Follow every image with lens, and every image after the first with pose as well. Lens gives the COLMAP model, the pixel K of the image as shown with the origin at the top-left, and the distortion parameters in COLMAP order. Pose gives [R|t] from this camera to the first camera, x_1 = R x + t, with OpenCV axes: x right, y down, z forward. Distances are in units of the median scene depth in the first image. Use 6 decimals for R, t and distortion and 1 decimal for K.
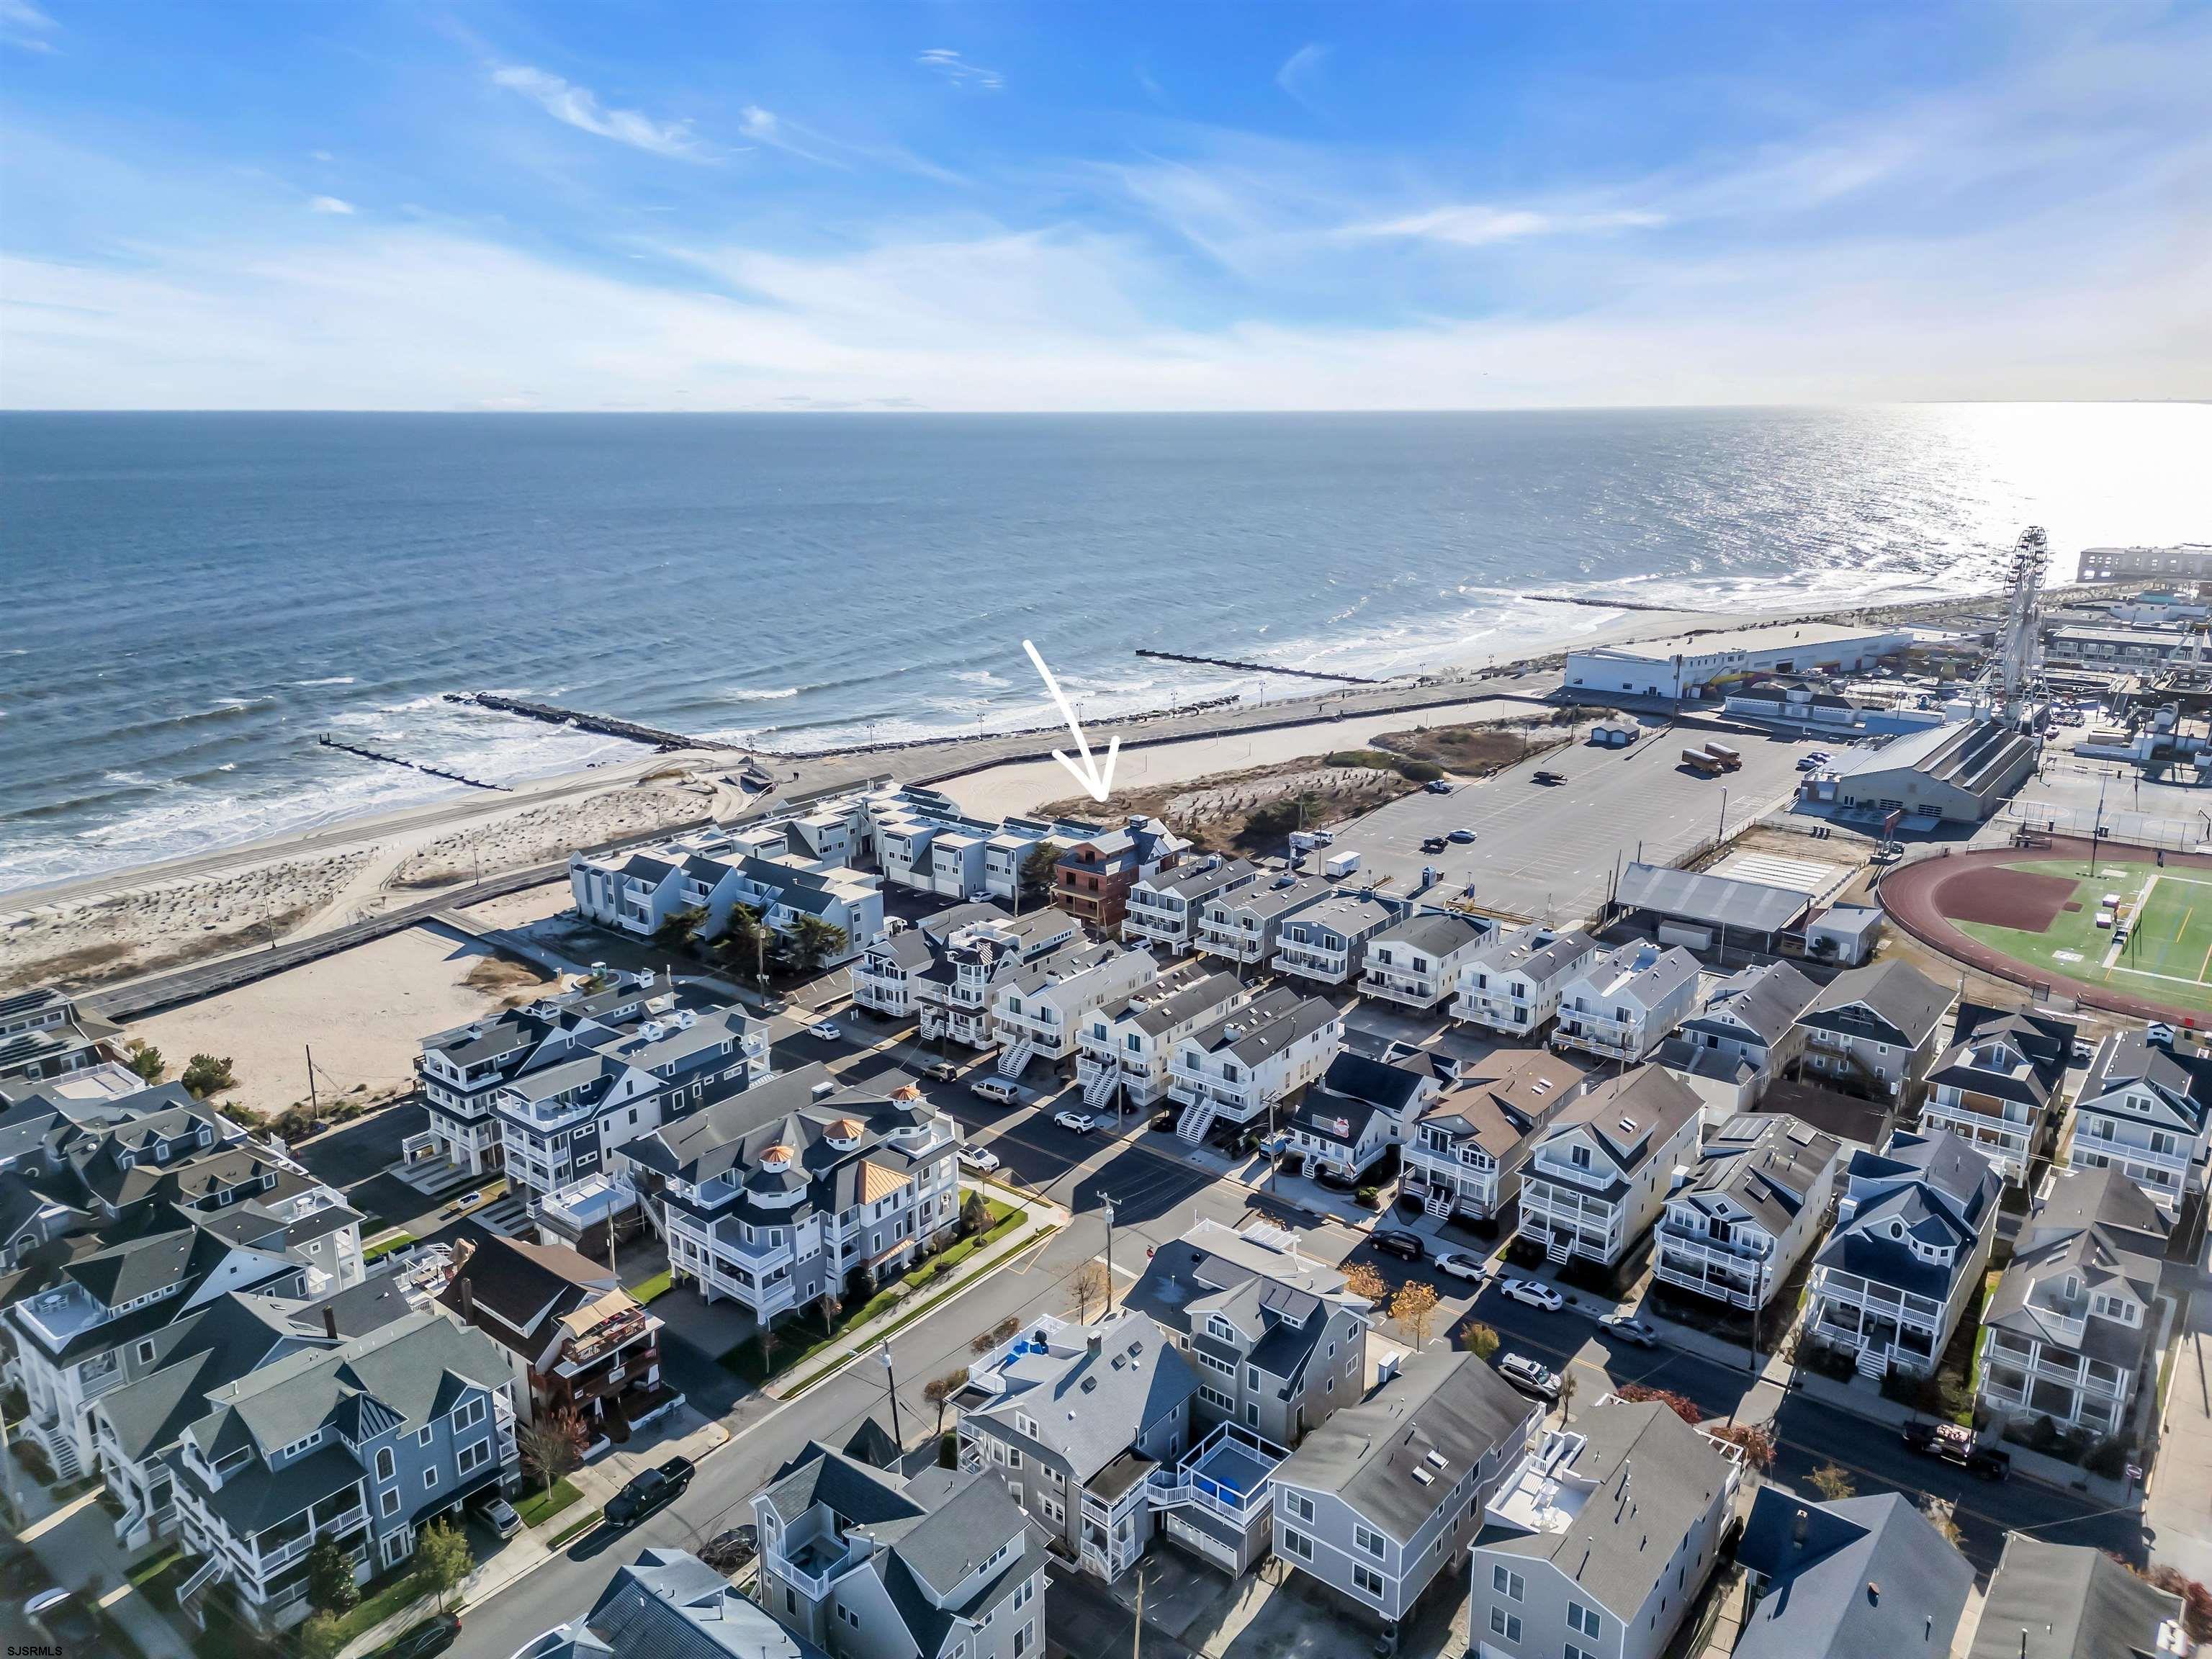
lens RADIAL K [[1530.0, 0, 1107.1], [0, 1530.0, 827.2], [0, 0, 1]] dist [0.106688, -0.126787]
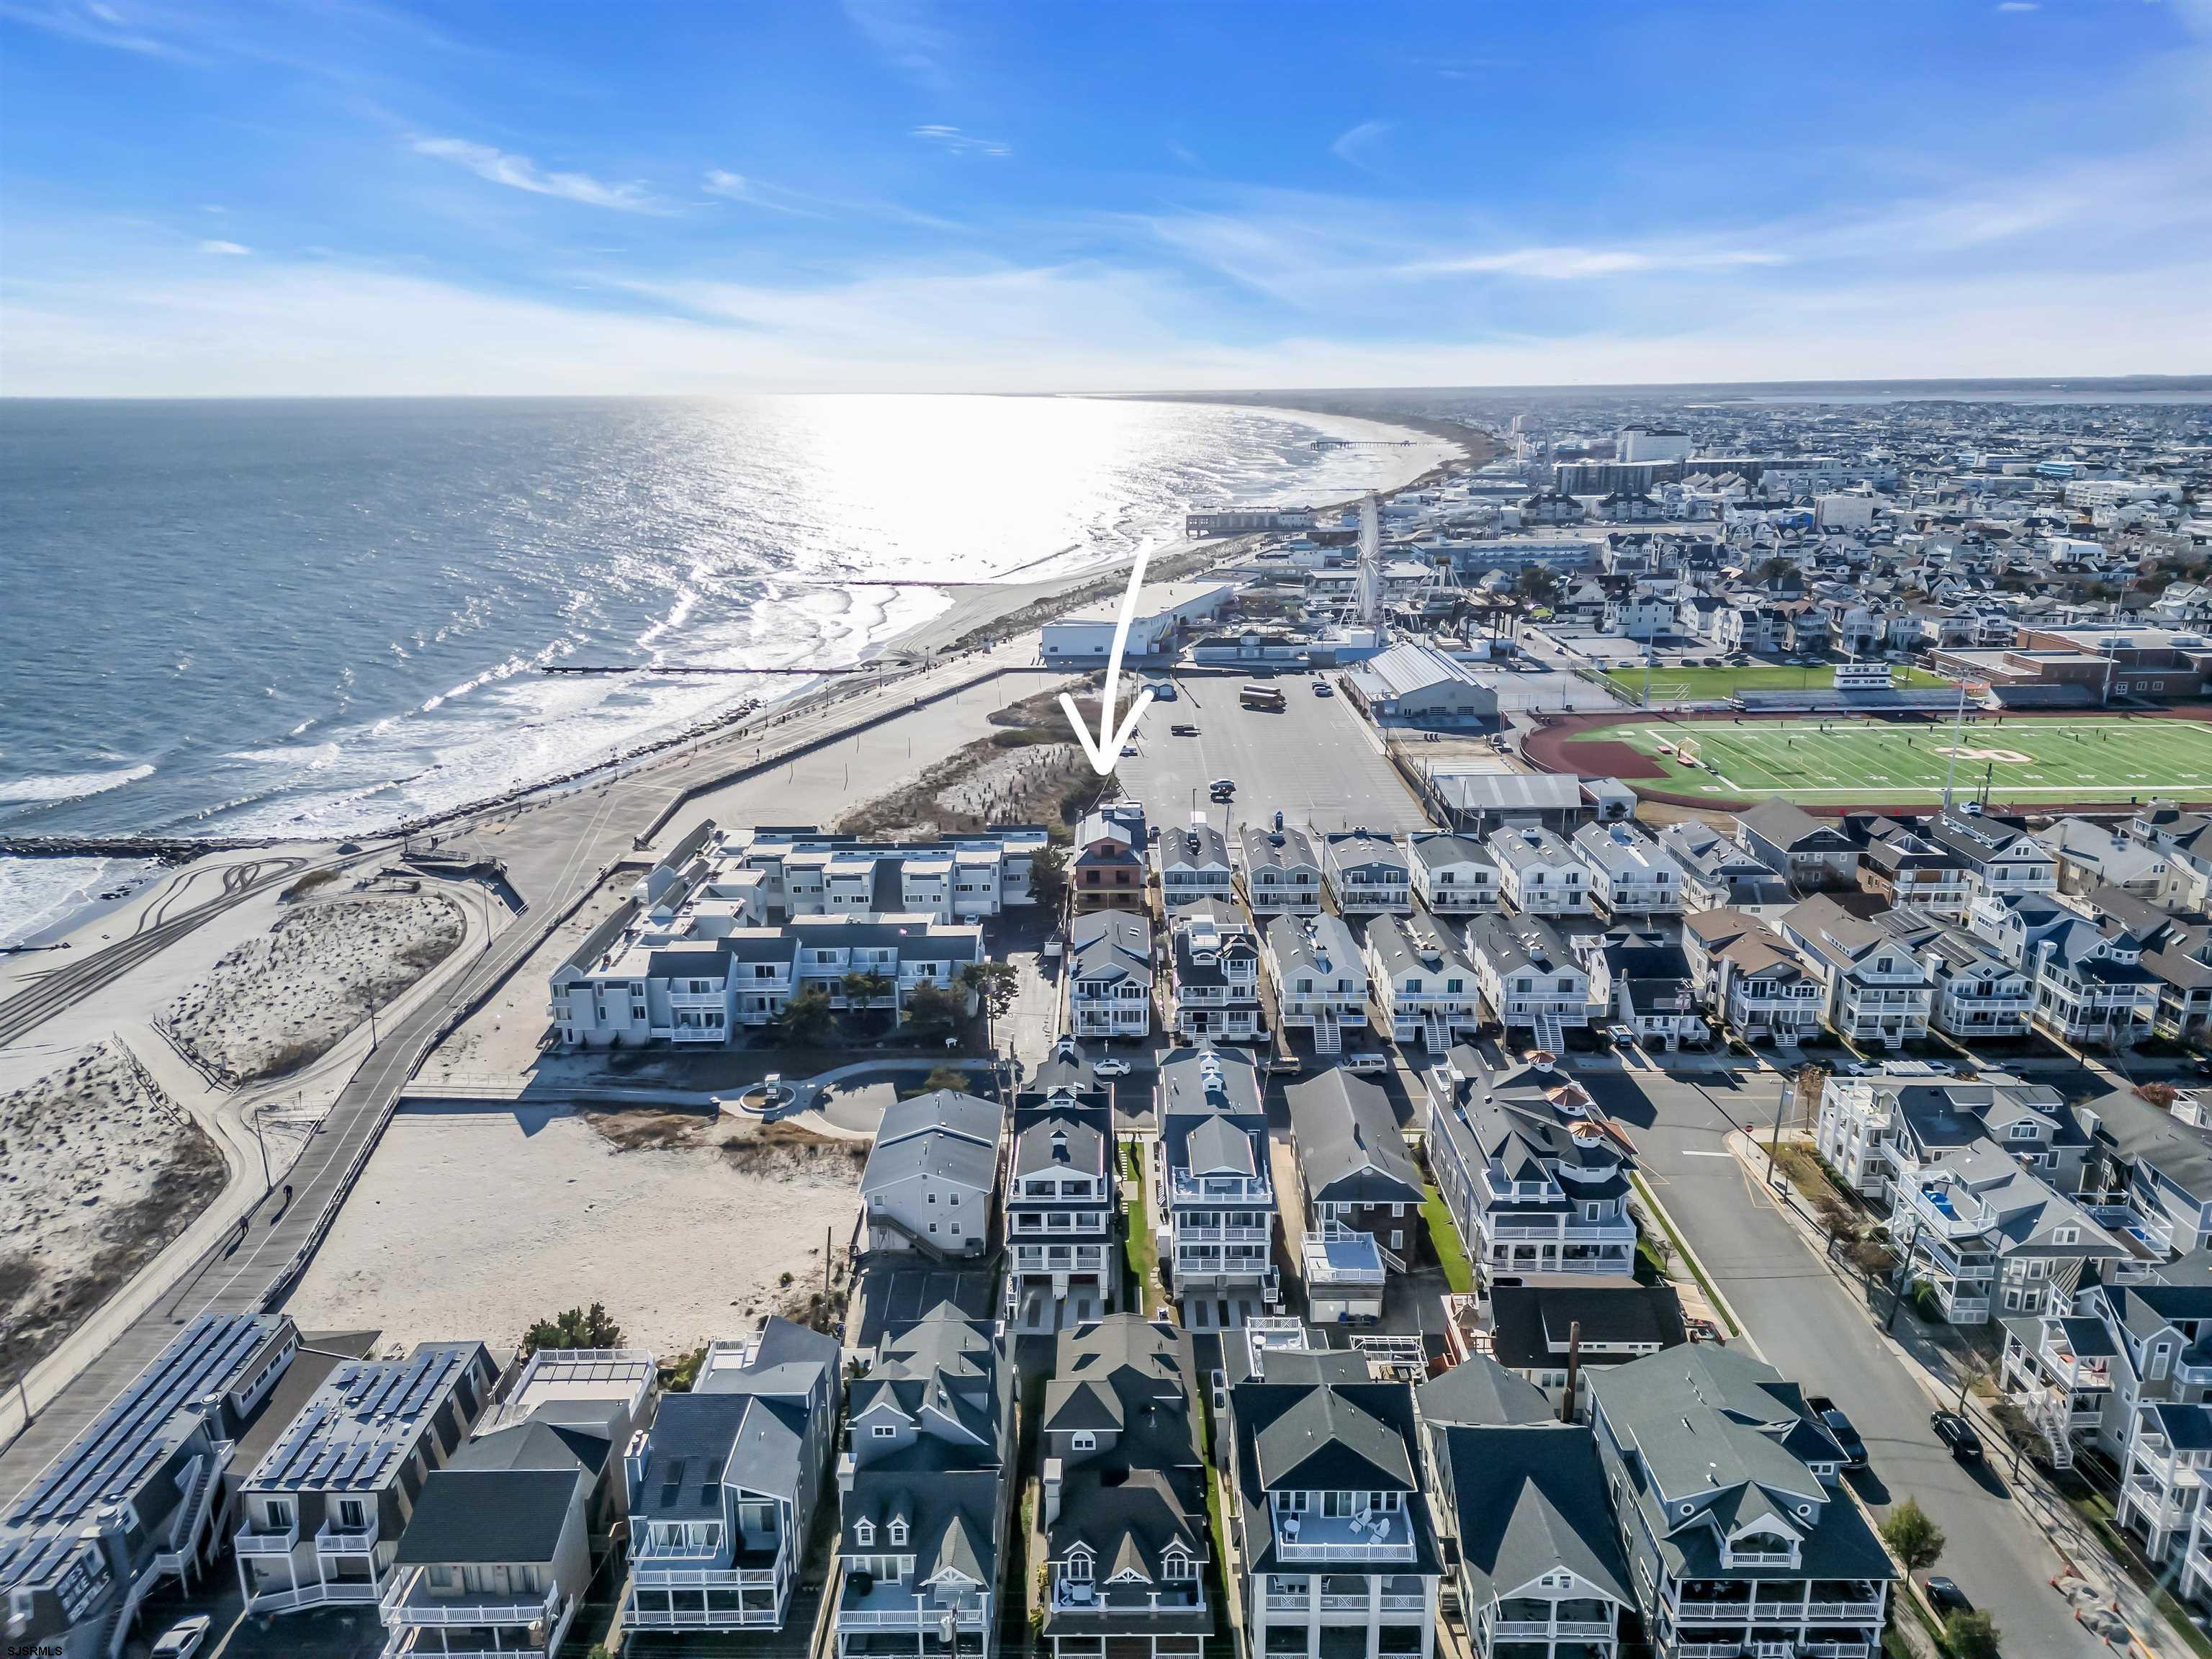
lens RADIAL K [[1531.0, 0, 1106.0], [0, 1531.0, 829.5], [0, 0, 1]] dist [0.087027, -0.089023]
pose [[0.784443, -0.174466, 0.595157, -0.549019], [0.169838, 0.983365, 0.064412, -0.053422], [-0.596494, 0.050552, 0.801024, 0.194620]]
